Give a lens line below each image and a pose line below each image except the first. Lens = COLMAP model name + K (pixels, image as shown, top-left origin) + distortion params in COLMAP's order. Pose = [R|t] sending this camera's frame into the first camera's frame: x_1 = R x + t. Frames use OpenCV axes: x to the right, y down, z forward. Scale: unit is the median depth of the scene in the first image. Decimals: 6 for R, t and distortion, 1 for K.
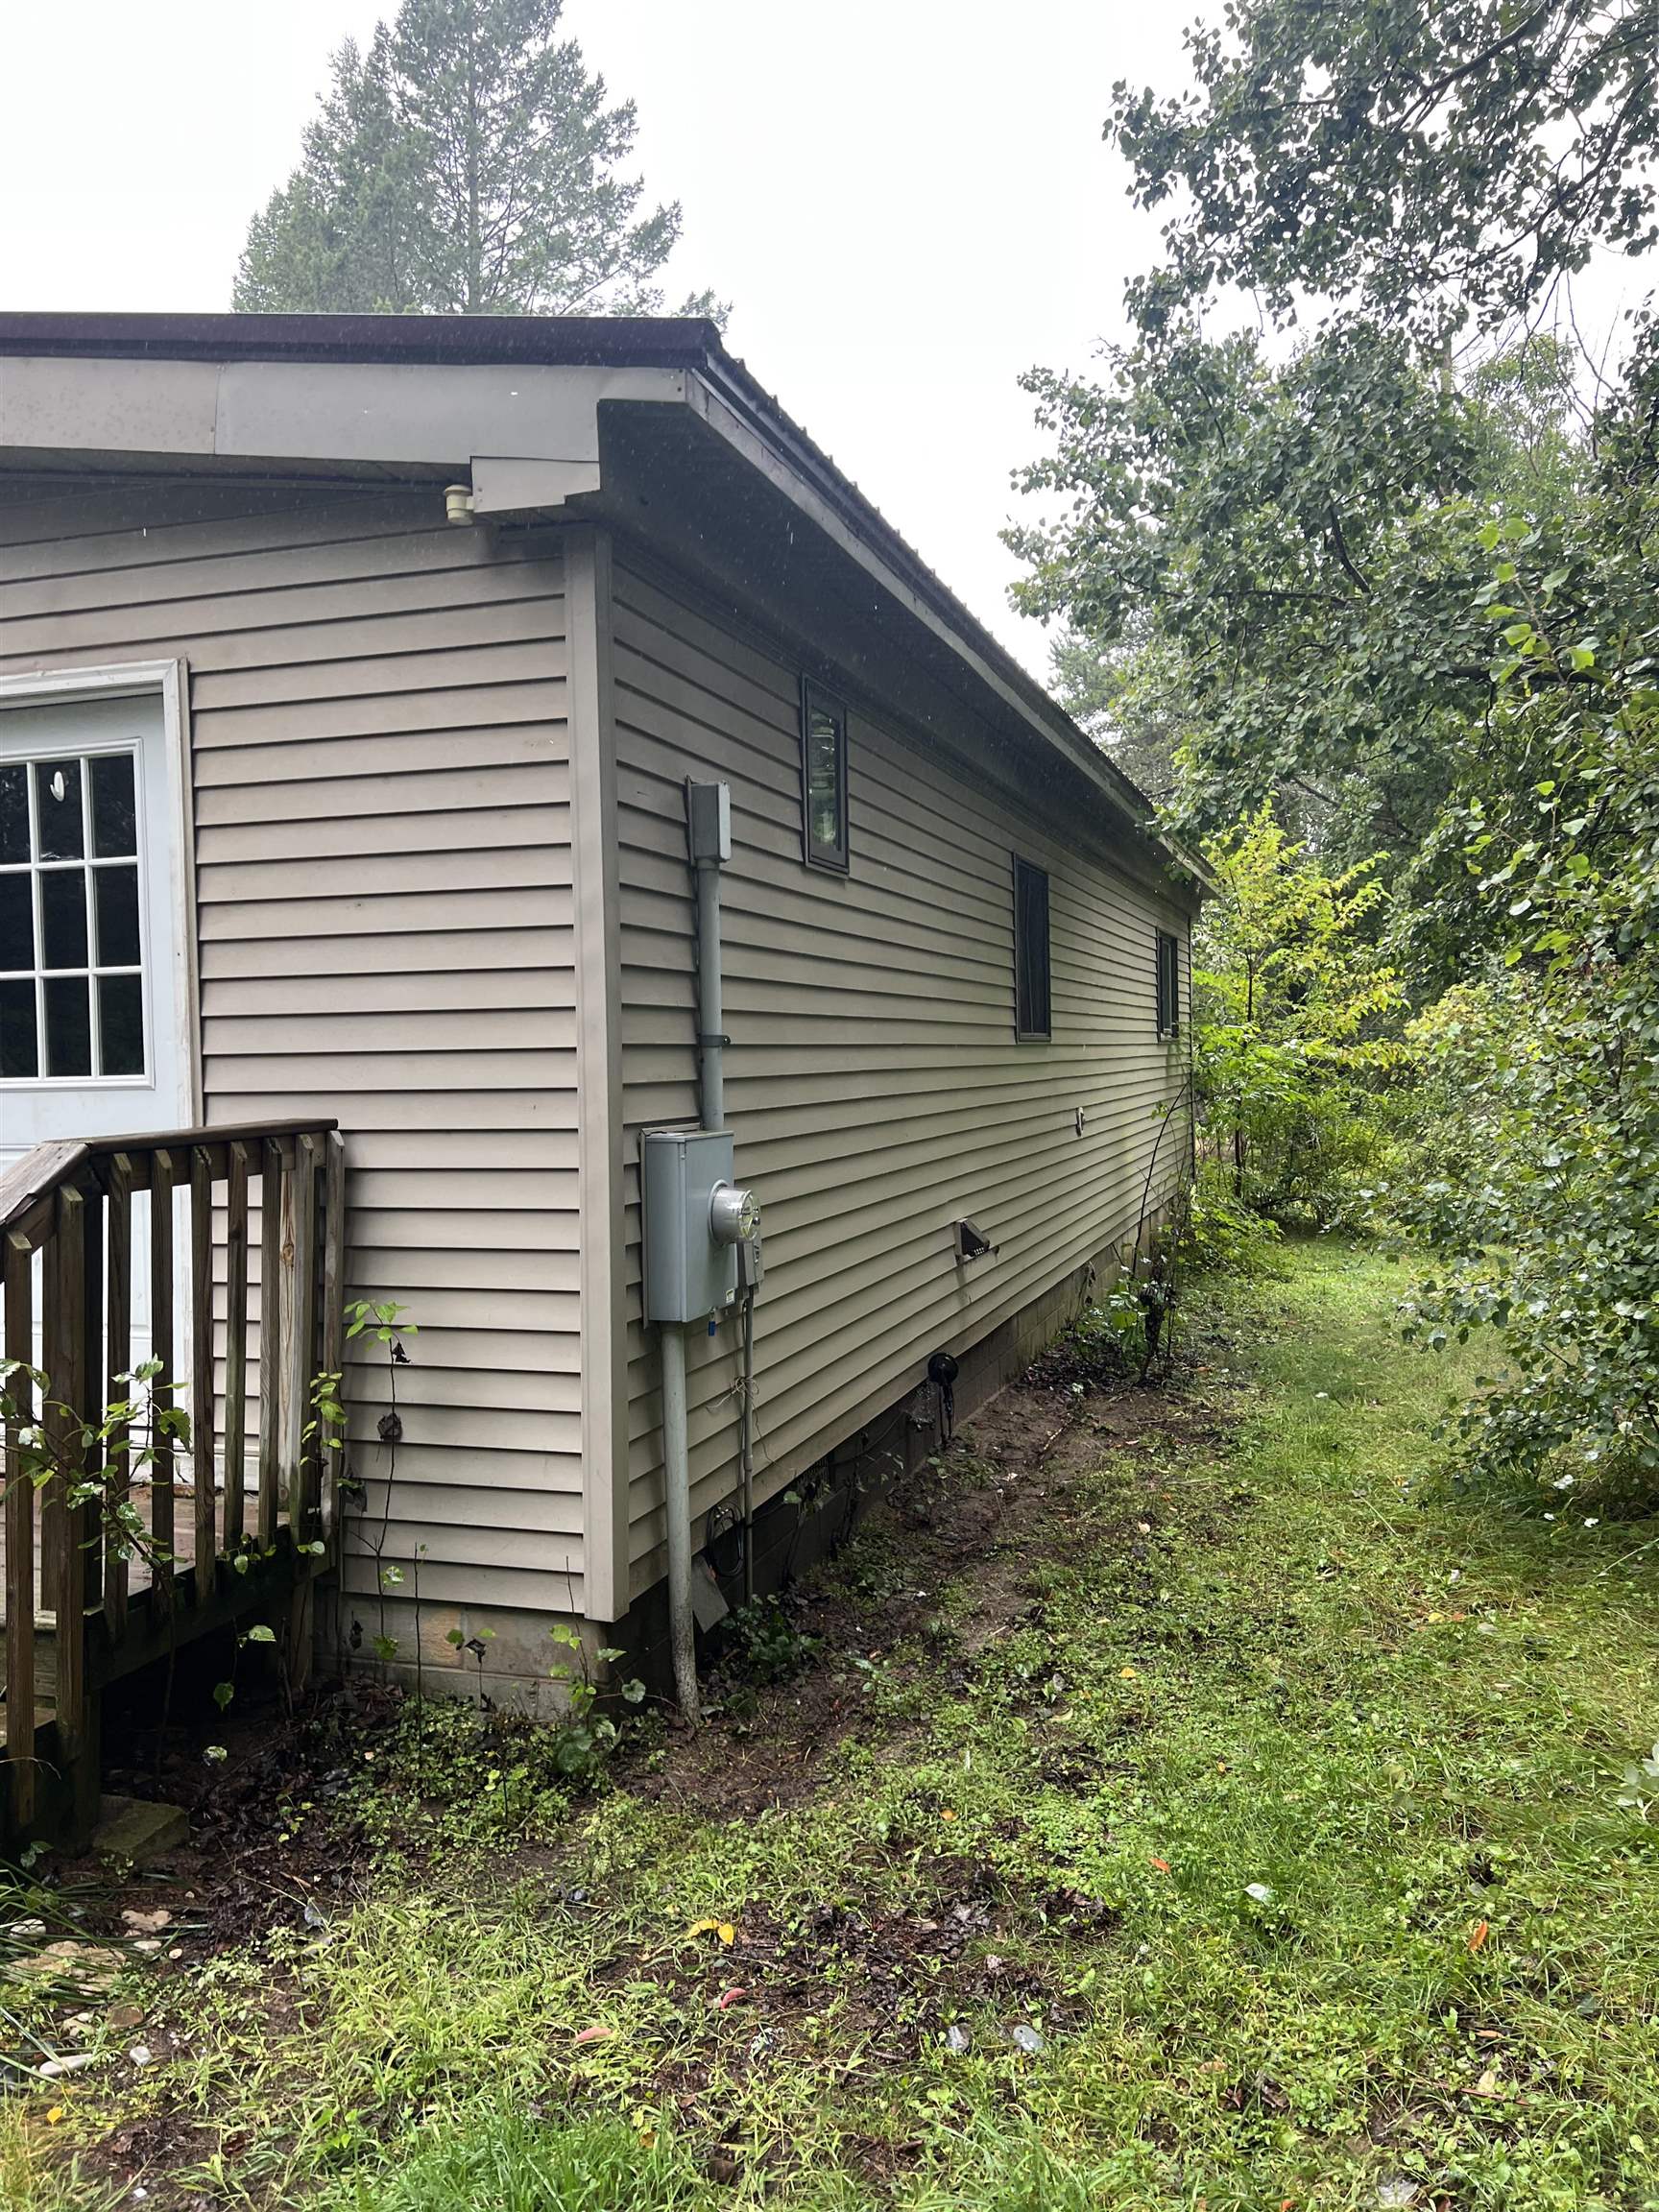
lens RADIAL K [[1636.7, 0, 823.7], [0, 1636.7, 1071.0], [0, 0, 1]] dist [0.102786, -0.075010]
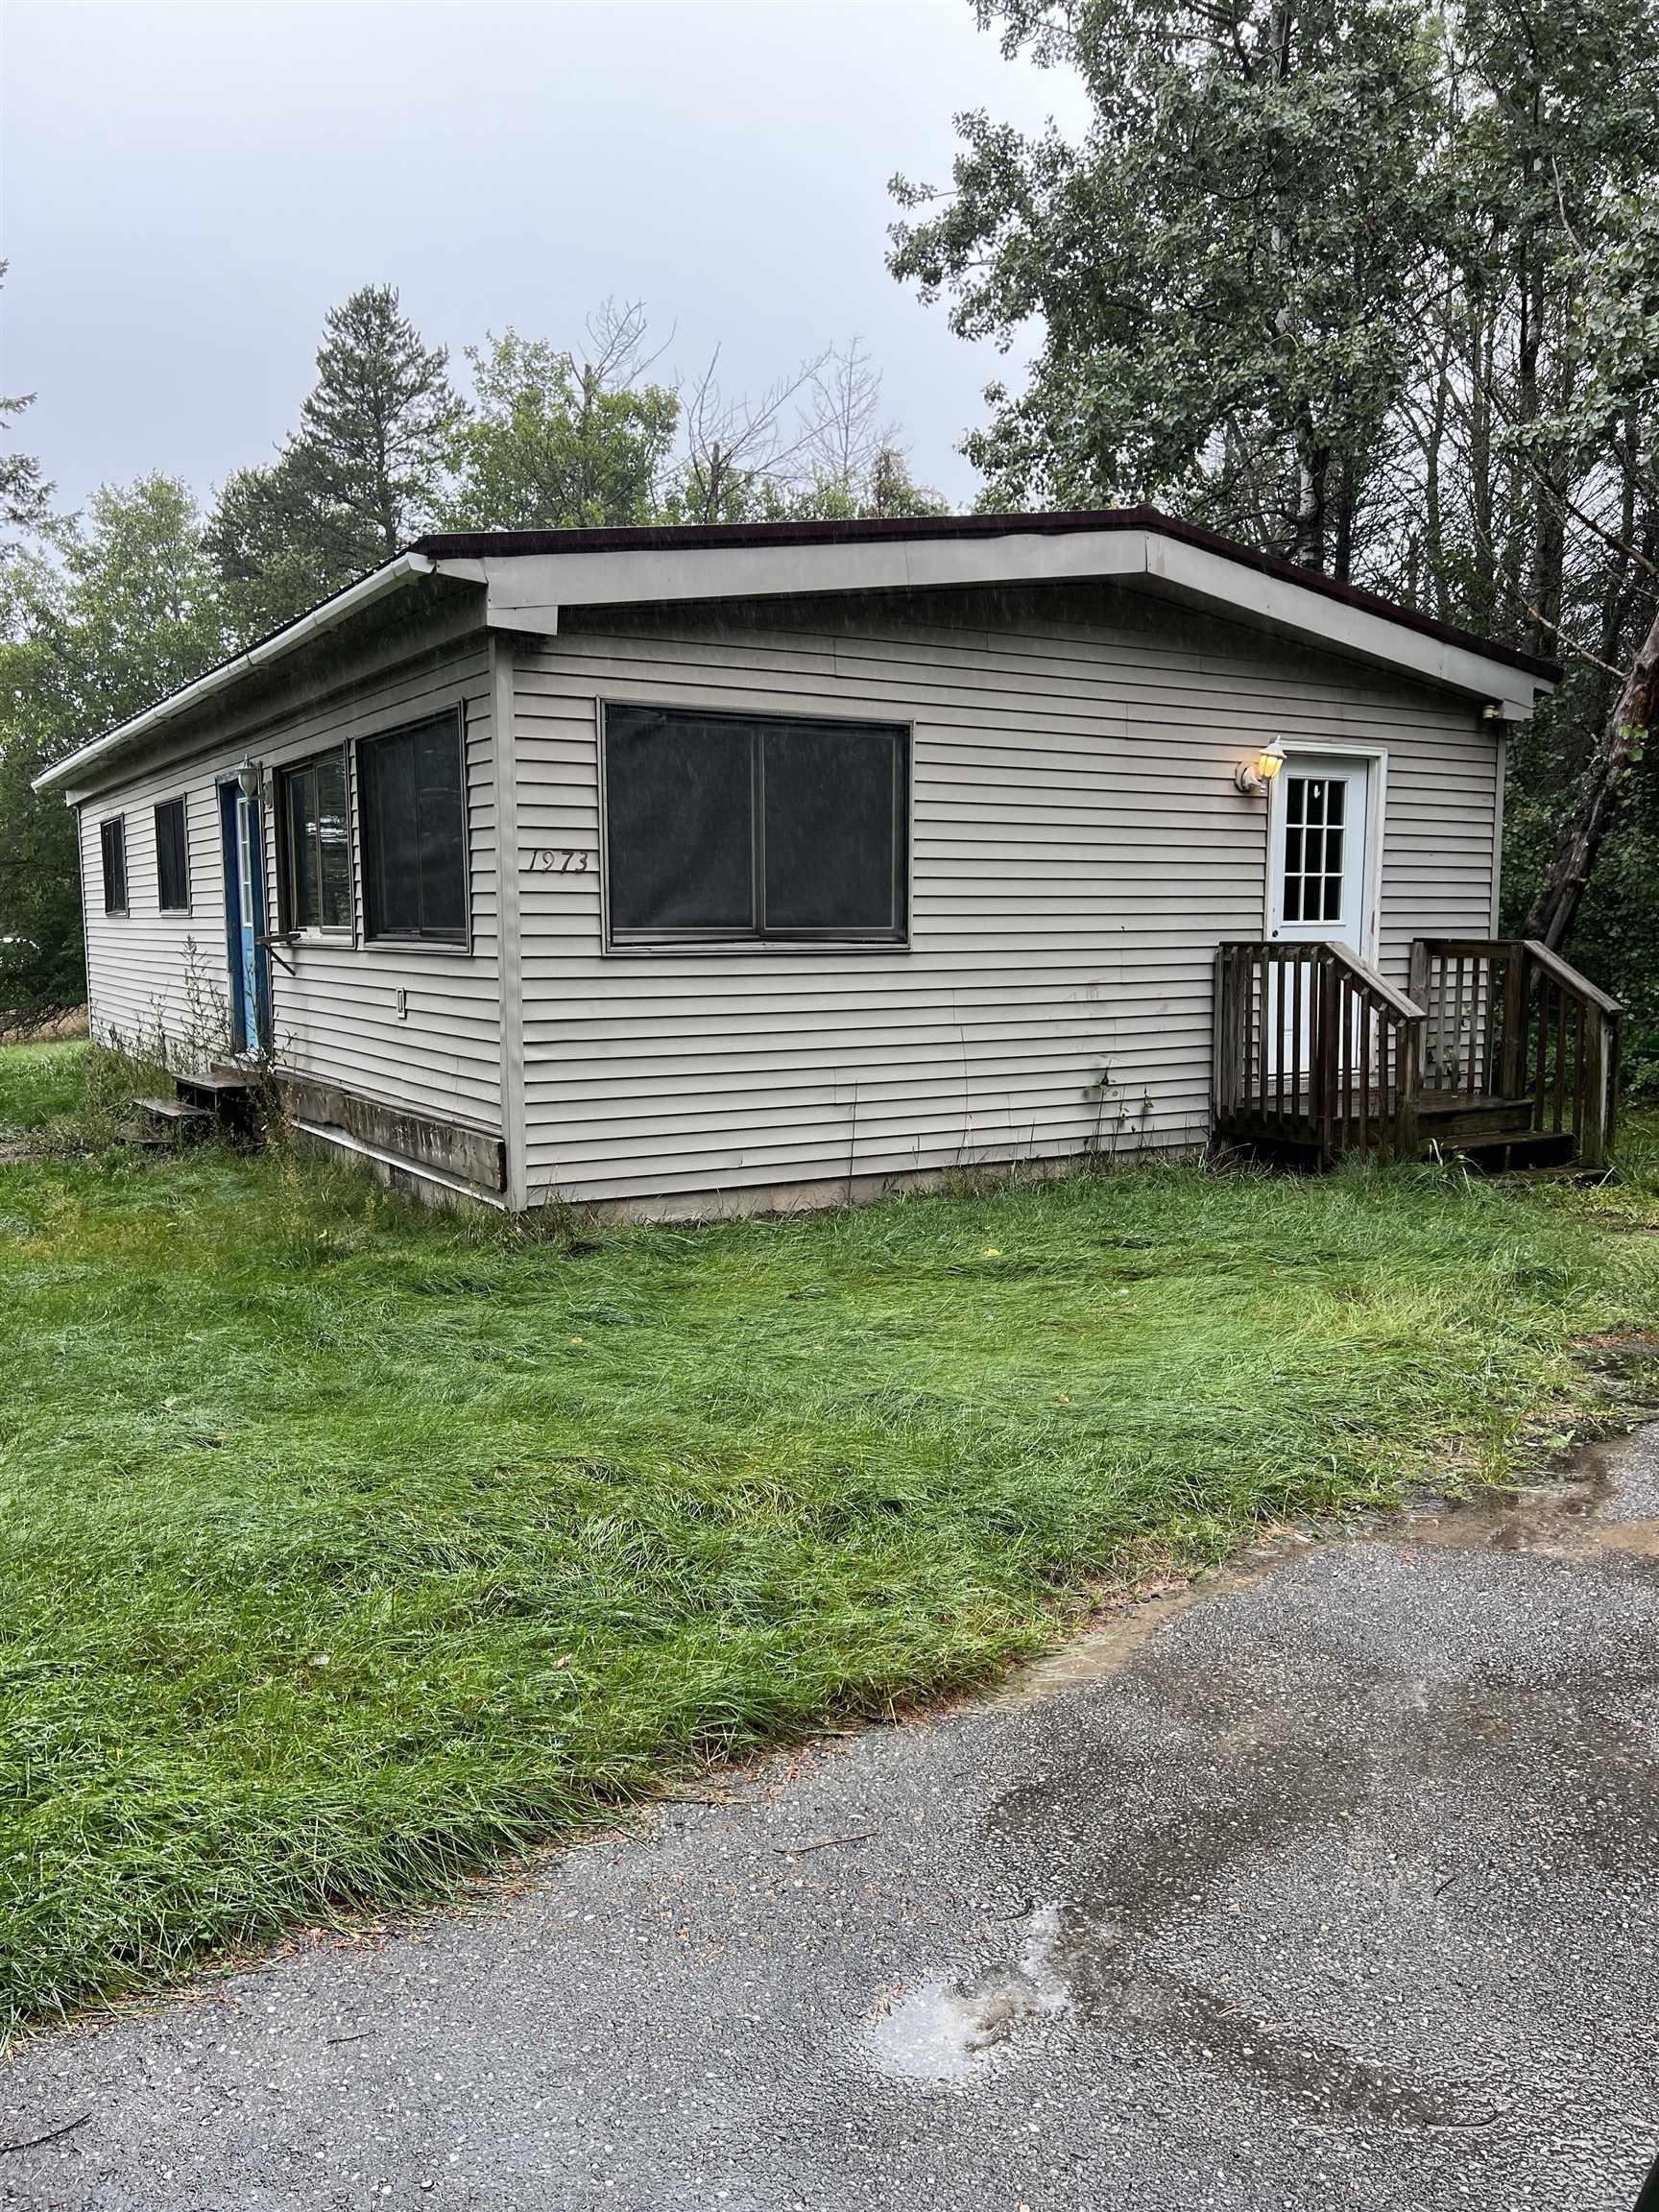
lens RADIAL K [[1636.7, 0, 823.7], [0, 1636.7, 1071.0], [0, 0, 1]] dist [0.102786, -0.075010]
pose [[0.631196, -0.053899, 0.773749, -2.925554], [0.002983, 0.997744, 0.067069, 0.061698], [-0.775618, -0.040026, 0.629932, 0.093887]]
